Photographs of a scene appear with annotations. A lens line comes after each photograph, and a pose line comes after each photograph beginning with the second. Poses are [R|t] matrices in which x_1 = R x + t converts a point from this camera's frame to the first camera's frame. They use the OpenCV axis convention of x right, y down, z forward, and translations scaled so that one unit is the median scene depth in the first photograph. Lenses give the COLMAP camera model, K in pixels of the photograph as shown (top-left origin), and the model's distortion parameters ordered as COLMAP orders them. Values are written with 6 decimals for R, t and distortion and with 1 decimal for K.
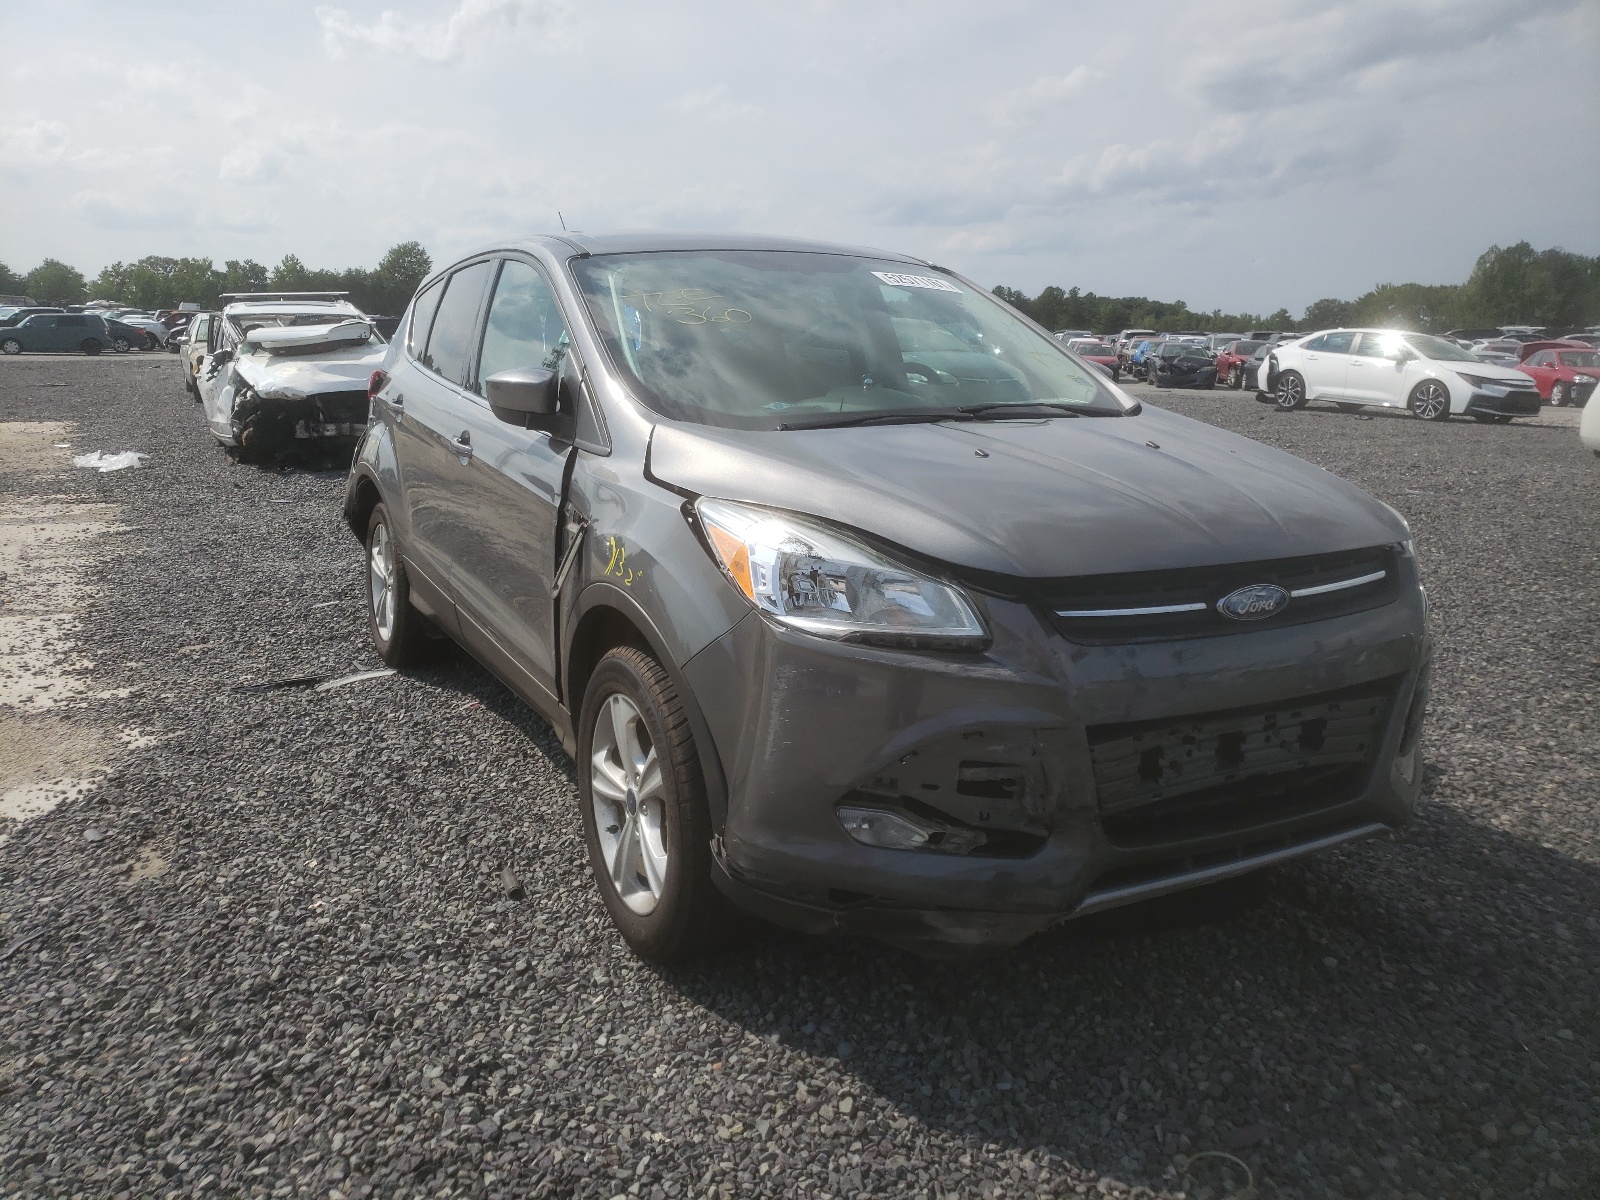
lens RADIAL K [[1212.0, 0, 793.9], [0, 1212.0, 589.0], [0, 0, 1]] dist [-0.004087, 0.033941]
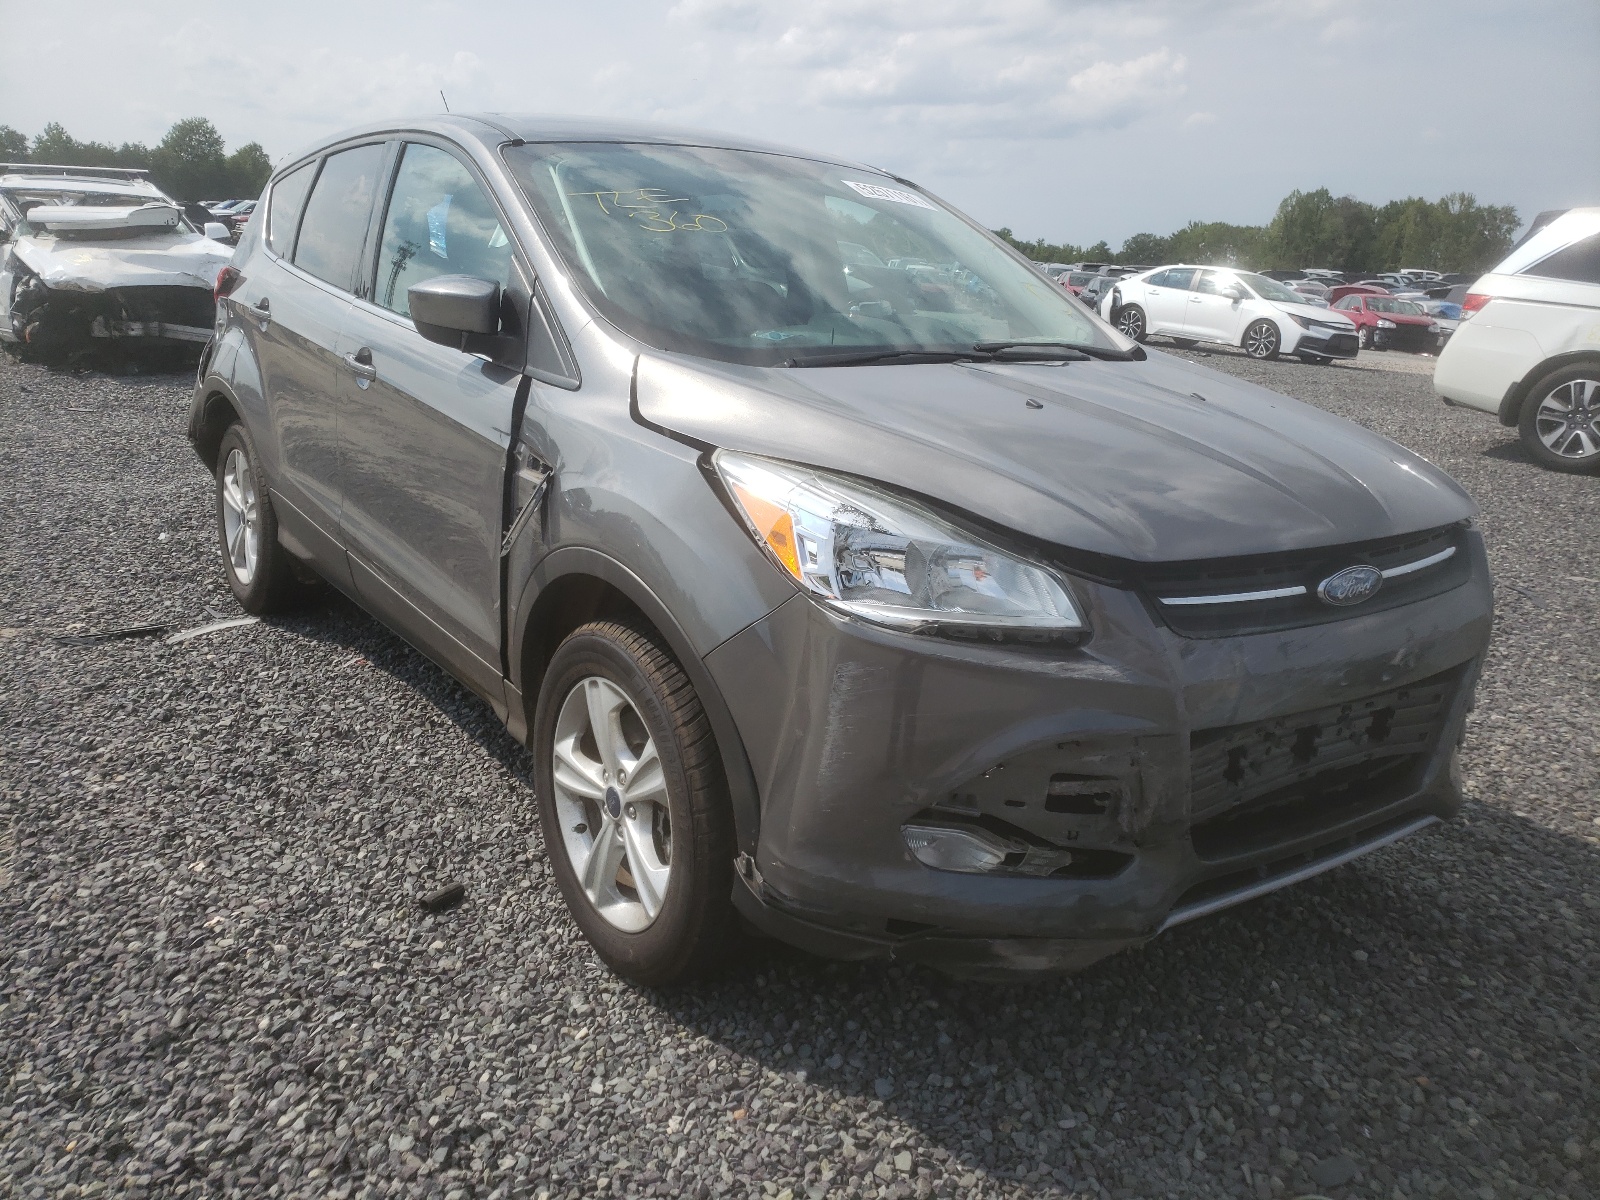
lens RADIAL K [[1212.0, 0, 804.7], [0, 1212.0, 616.1], [0, 0, 1]] dist [-0.004087, 0.033941]
pose [[0.989161, 0.003599, 0.146791, -0.135795], [-0.016465, 0.996113, 0.086532, -0.033837], [-0.145909, -0.088011, 0.985375, 0.160788]]
